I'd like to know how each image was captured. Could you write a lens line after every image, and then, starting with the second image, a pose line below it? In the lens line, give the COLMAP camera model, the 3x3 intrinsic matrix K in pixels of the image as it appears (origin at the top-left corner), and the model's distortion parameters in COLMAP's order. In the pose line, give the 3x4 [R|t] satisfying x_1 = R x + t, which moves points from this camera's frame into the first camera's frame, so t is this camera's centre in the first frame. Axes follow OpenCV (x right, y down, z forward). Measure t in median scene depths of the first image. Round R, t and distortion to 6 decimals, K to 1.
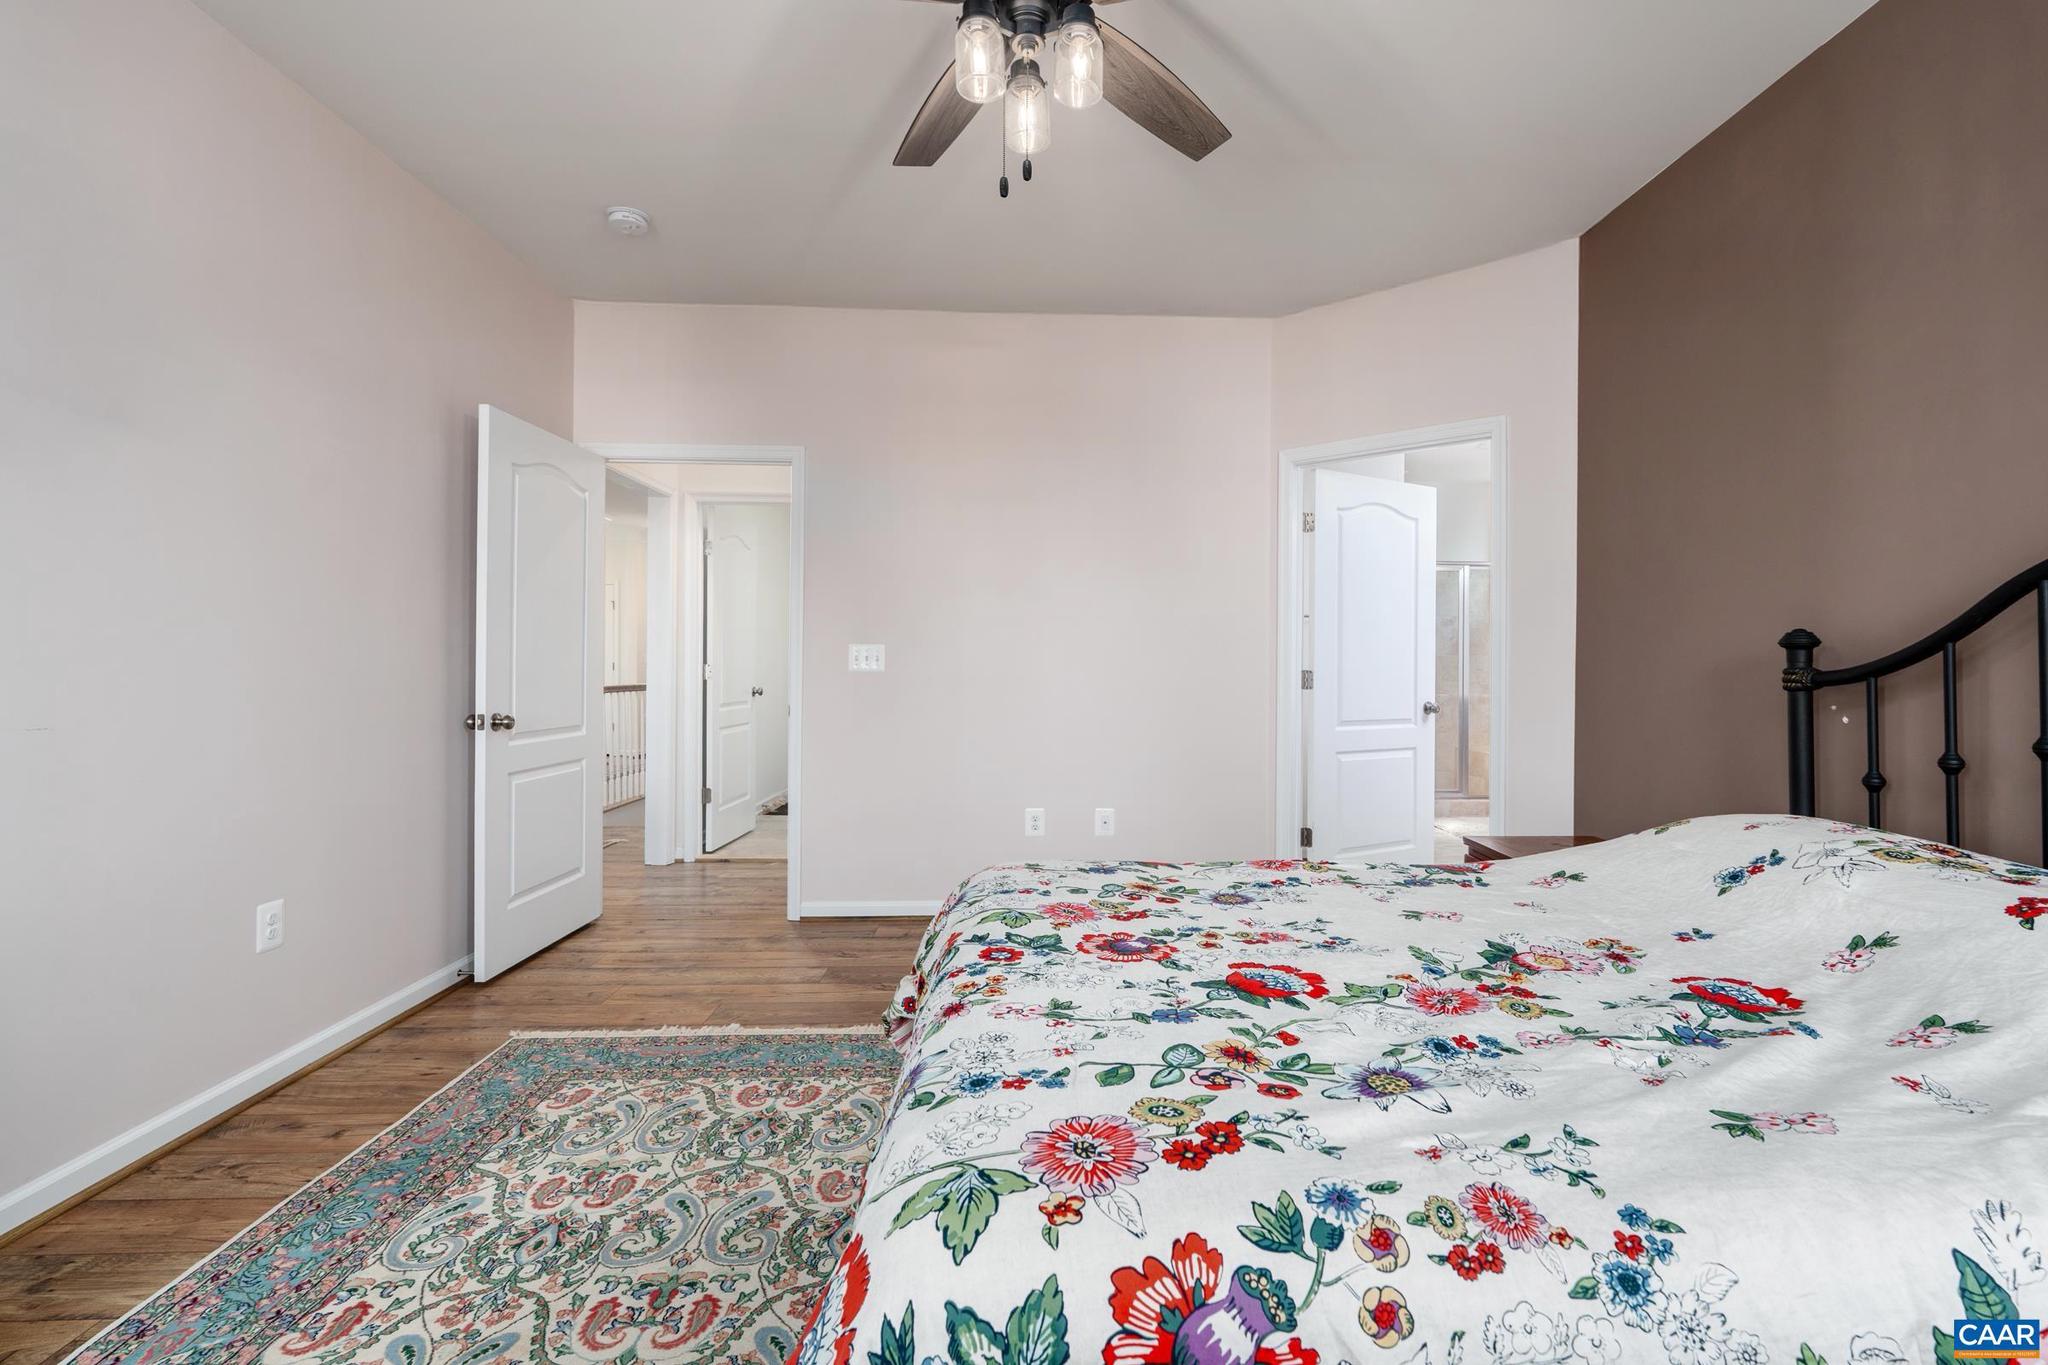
lens RADIAL K [[944.6, 0, 1031.1], [0, 944.6, 694.4], [0, 0, 1]] dist [-0.000481, -0.000201]
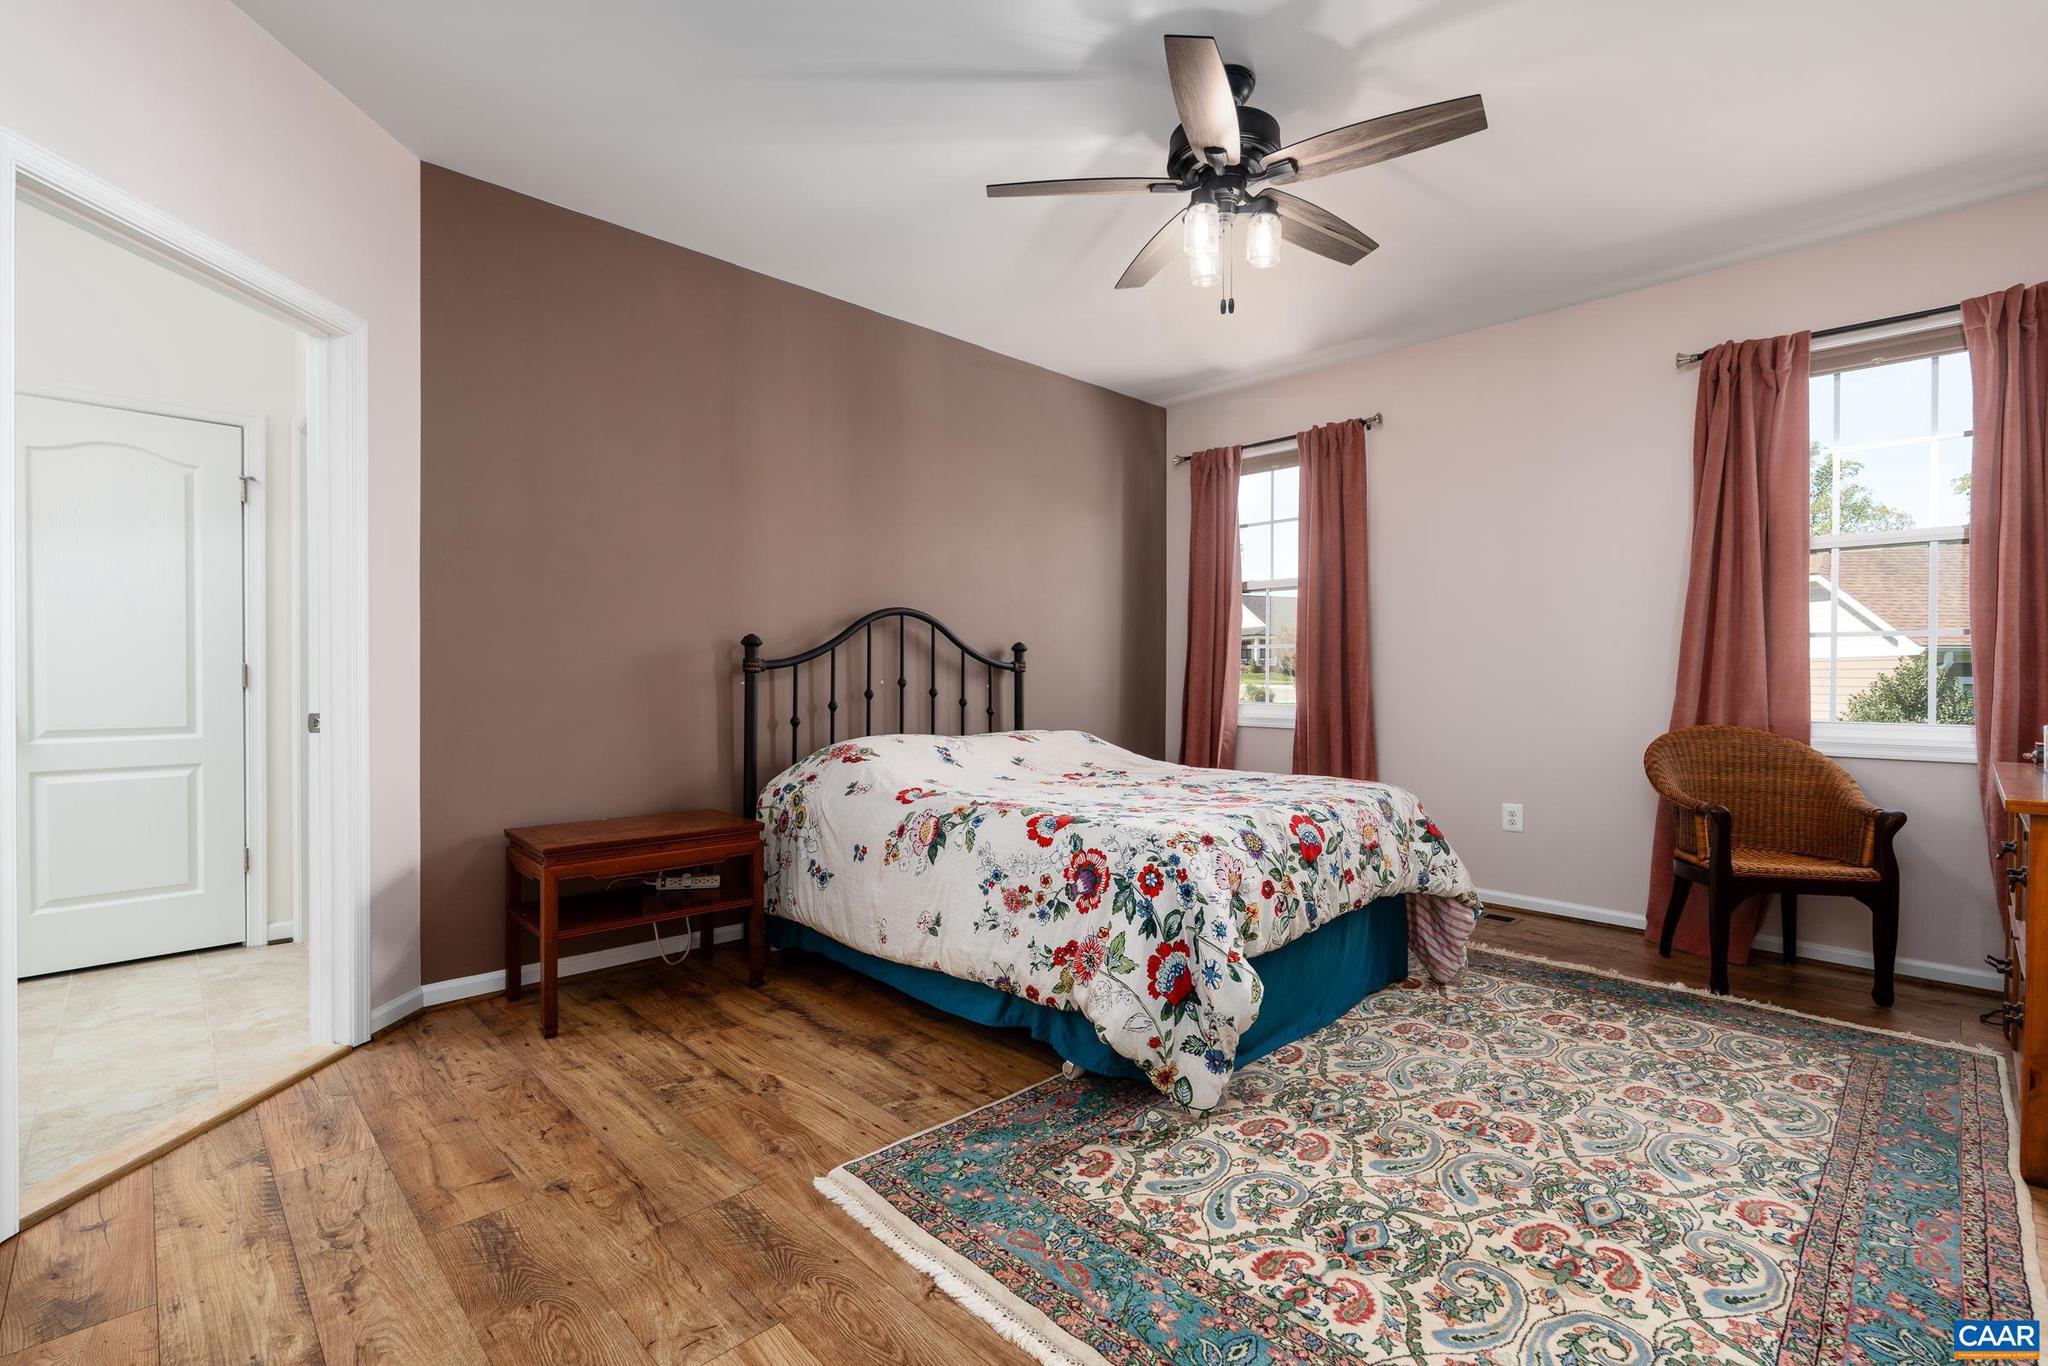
lens RADIAL K [[944.6, 0, 1031.1], [0, 944.6, 694.9], [0, 0, 1]] dist [-0.000481, -0.000201]
pose [[-0.709958, -0.027193, 0.703719, -0.699144], [0.008351, 0.998859, 0.047023, -0.039017], [-0.704194, 0.039261, -0.708921, 1.907225]]
